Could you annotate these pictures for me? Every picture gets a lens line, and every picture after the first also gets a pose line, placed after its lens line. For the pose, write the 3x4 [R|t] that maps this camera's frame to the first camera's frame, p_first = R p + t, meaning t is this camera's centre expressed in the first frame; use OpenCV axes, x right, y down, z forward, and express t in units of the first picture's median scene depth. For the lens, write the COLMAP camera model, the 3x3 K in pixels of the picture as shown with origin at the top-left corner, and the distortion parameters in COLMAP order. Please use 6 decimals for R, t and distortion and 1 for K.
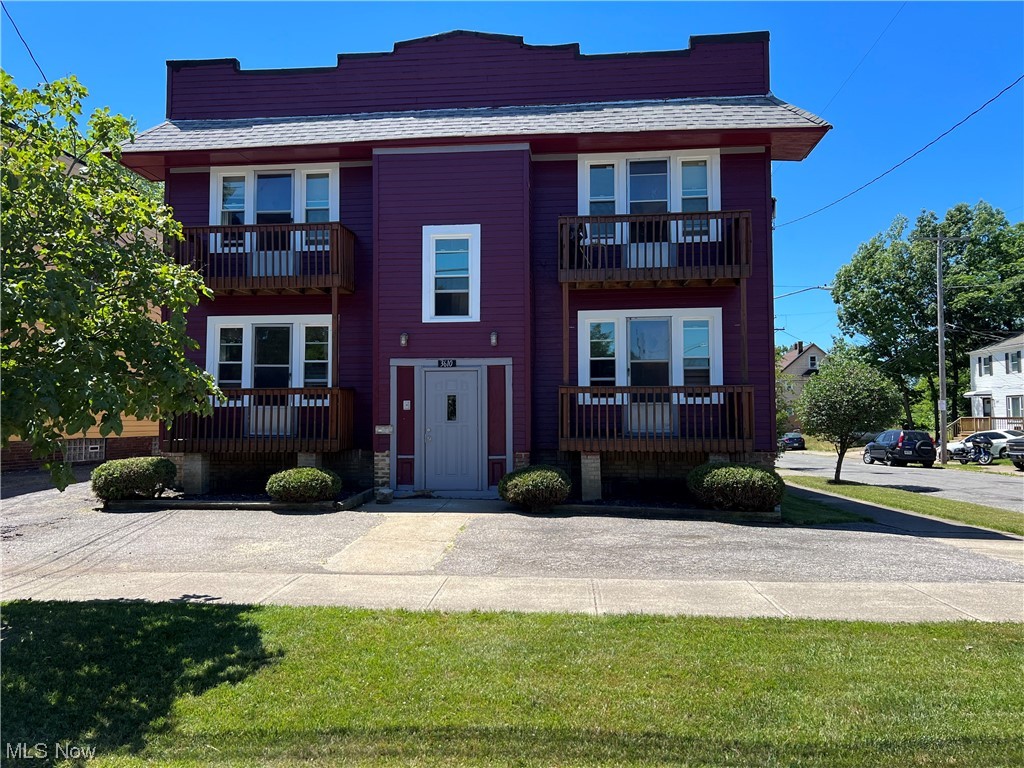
lens RADIAL K [[745.4, 0, 512.0], [0, 745.4, 384.0], [0, 0, 1]] dist [0.034902, -0.002059]
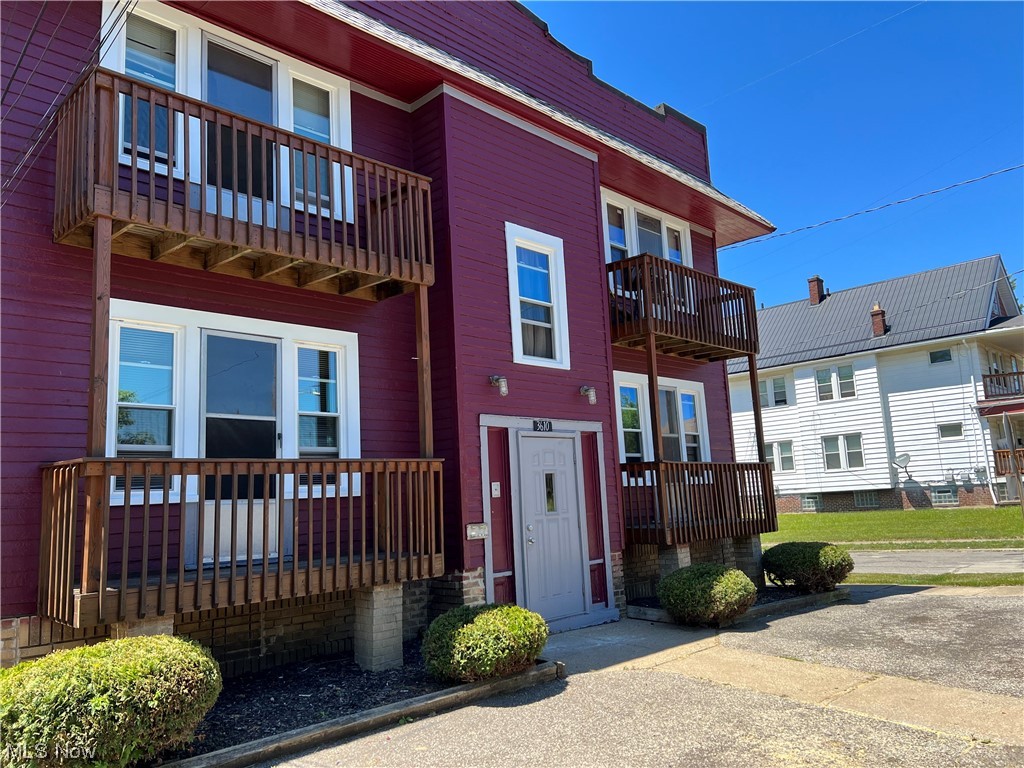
lens RADIAL K [[745.4, 0, 512.0], [0, 745.4, 384.0], [0, 0, 1]] dist [0.034902, -0.002059]
pose [[0.644952, 0.088106, 0.759127, -0.617458], [0.009693, 0.992309, -0.123404, 0.017482], [-0.764161, 0.086948, 0.639138, 0.580919]]
